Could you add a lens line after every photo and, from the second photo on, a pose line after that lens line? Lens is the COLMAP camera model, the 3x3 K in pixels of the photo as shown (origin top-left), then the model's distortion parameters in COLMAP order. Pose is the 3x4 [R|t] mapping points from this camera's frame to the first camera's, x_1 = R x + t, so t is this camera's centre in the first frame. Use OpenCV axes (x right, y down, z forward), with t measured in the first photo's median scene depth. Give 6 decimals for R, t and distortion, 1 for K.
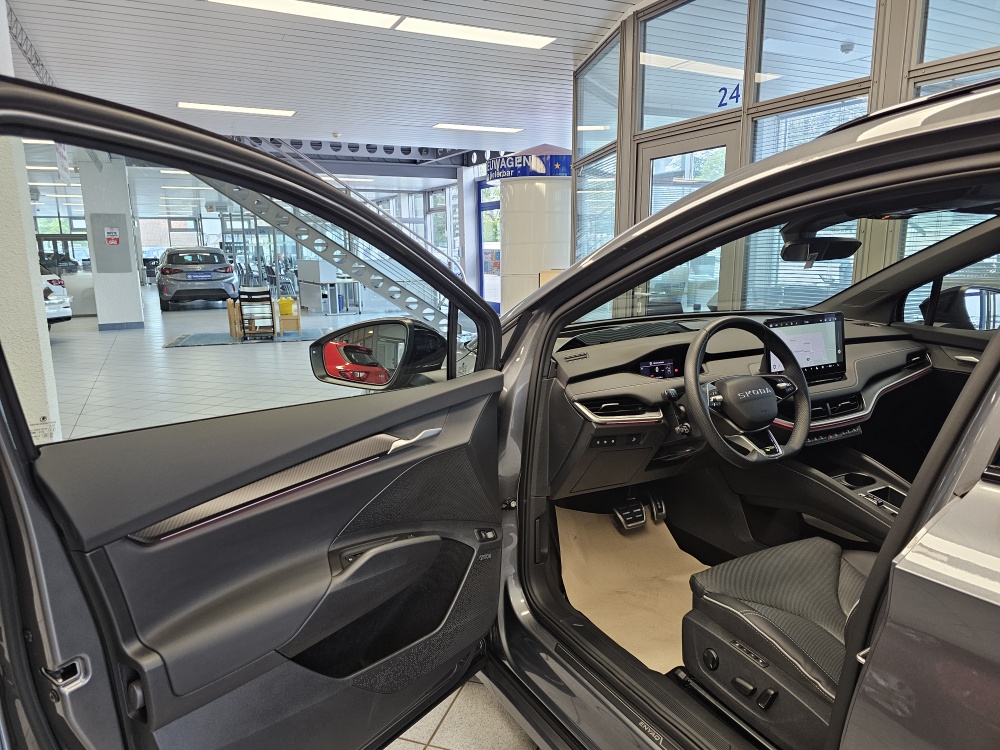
lens RADIAL K [[685.7, 0, 498.7], [0, 685.7, 367.6], [0, 0, 1]] dist [0.029888, -0.042519]
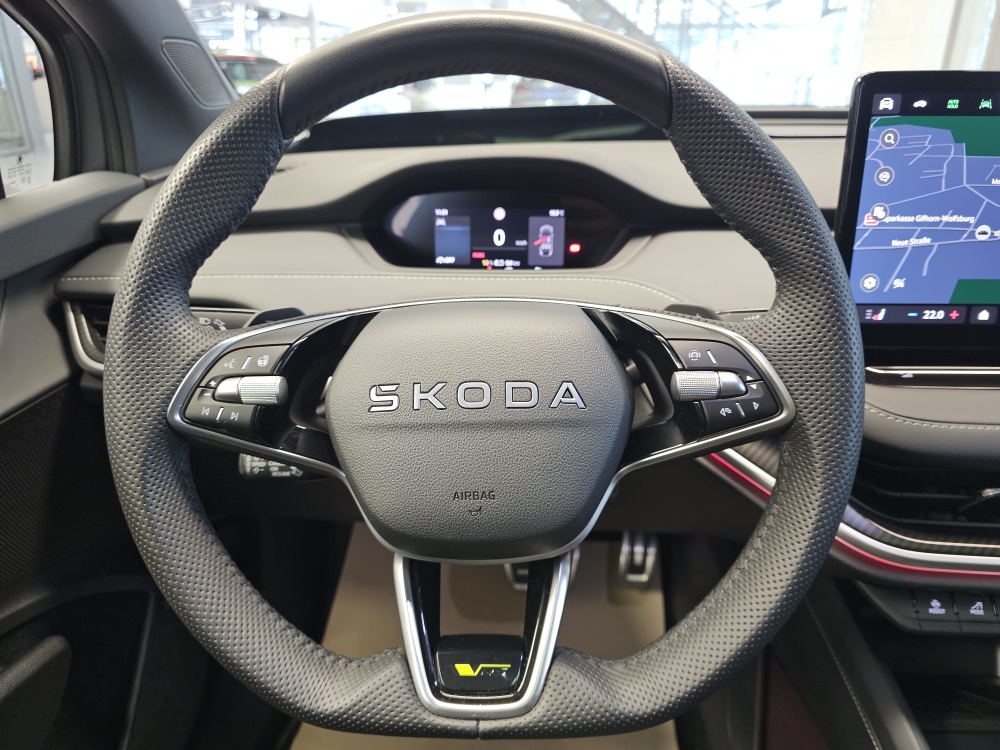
lens RADIAL K [[685.7, 0, 498.7], [0, 685.7, 367.6], [0, 0, 1]] dist [0.029888, -0.042519]
pose [[0.847796, 0.213140, -0.485607, 0.374594], [-0.096839, 0.962504, 0.253392, -0.019986], [0.521407, -0.167799, 0.836647, 0.653219]]
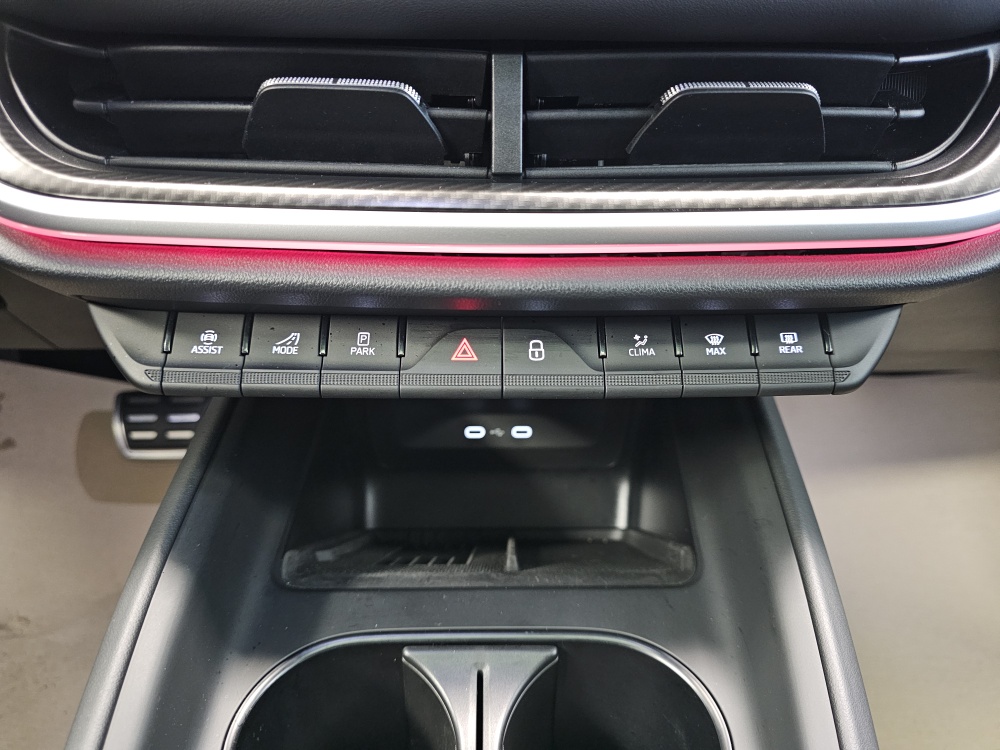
lens RADIAL K [[685.7, 0, 498.7], [0, 685.7, 367.6], [0, 0, 1]] dist [0.029888, -0.042519]
pose [[0.877238, 0.247861, -0.411119, 0.488630], [-0.104706, 0.934569, 0.340026, 0.055405], [0.468498, -0.255237, 0.845792, 0.820898]]
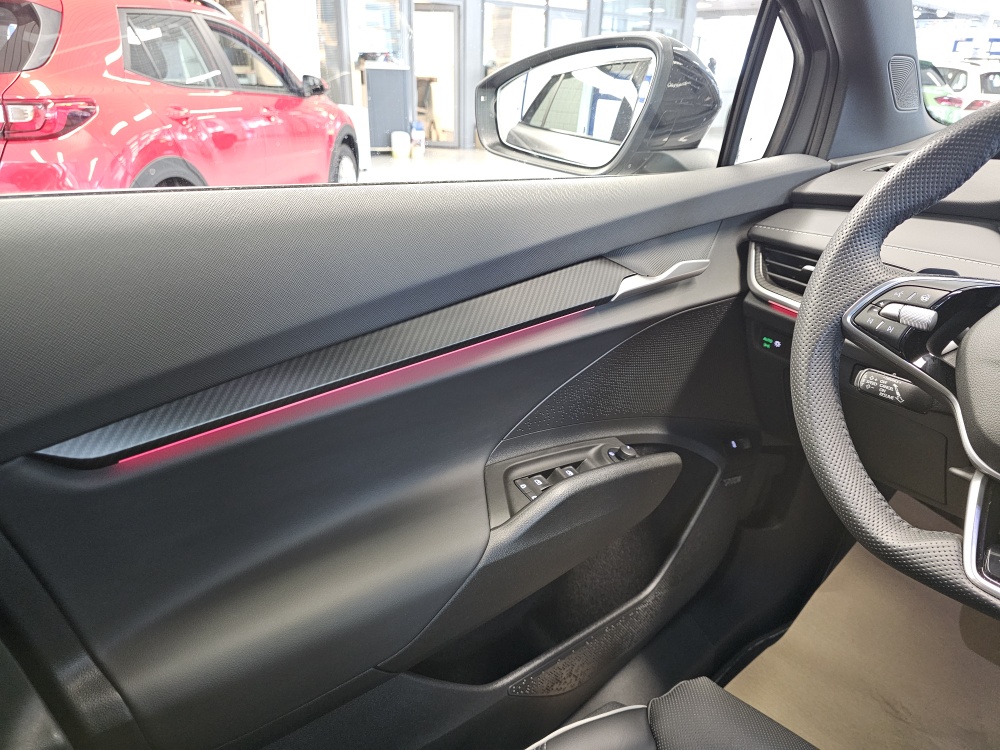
lens RADIAL K [[685.7, 0, 498.7], [0, 685.7, 367.6], [0, 0, 1]] dist [0.029888, -0.042519]
pose [[0.211530, 0.403854, -0.890032, 0.430510], [-0.195389, 0.909729, 0.366354, -0.008713], [0.957642, 0.096408, 0.271344, 0.564195]]
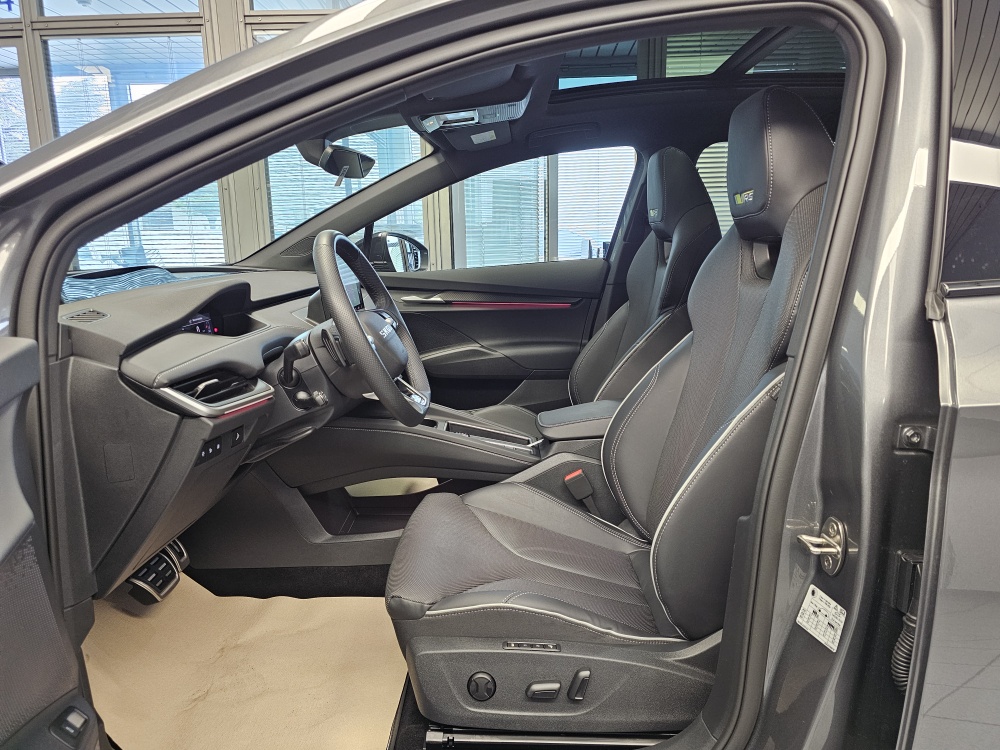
lens RADIAL K [[678.0, 0, 504.3], [0, 678.0, 370.6], [0, 0, 1]] dist [0.047678, -0.039839]
pose [[0.485122, -0.161831, 0.859341, -0.166438], [0.168352, 0.981626, 0.089820, 0.027604], [-0.858088, 0.101098, 0.503453, 0.407091]]
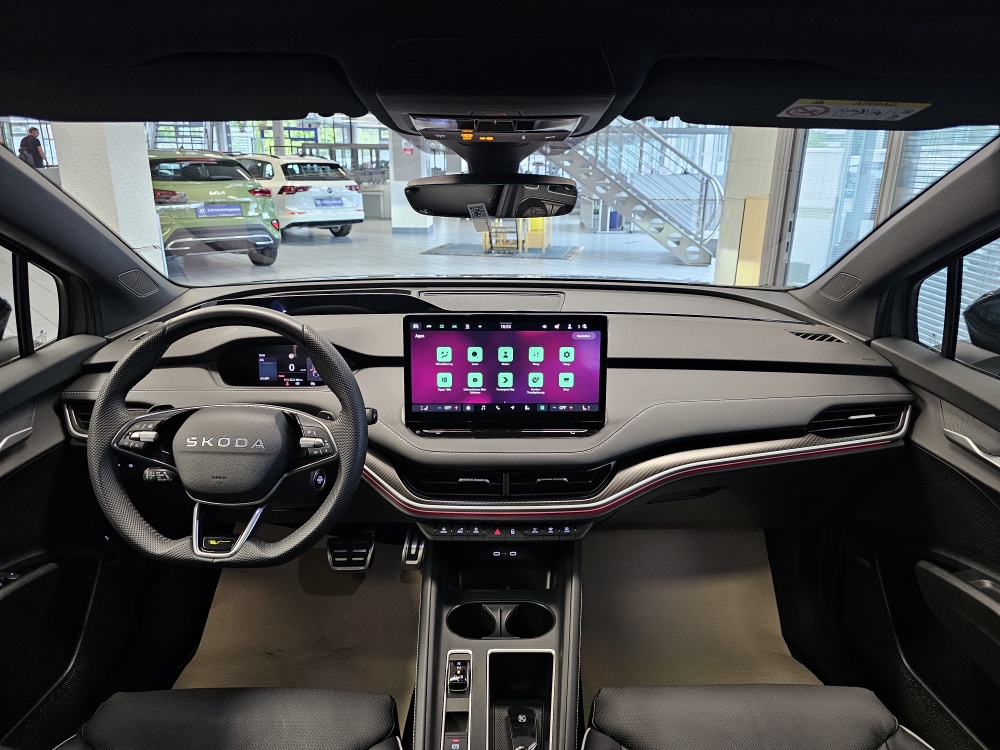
lens RADIAL K [[678.0, 0, 504.3], [0, 678.0, 370.6], [0, 0, 1]] dist [0.047678, -0.039839]
pose [[0.877590, 0.158961, -0.452291, 0.654805], [-0.100134, 0.983398, 0.151330, -0.106415], [0.468837, -0.087516, 0.878938, 0.475108]]
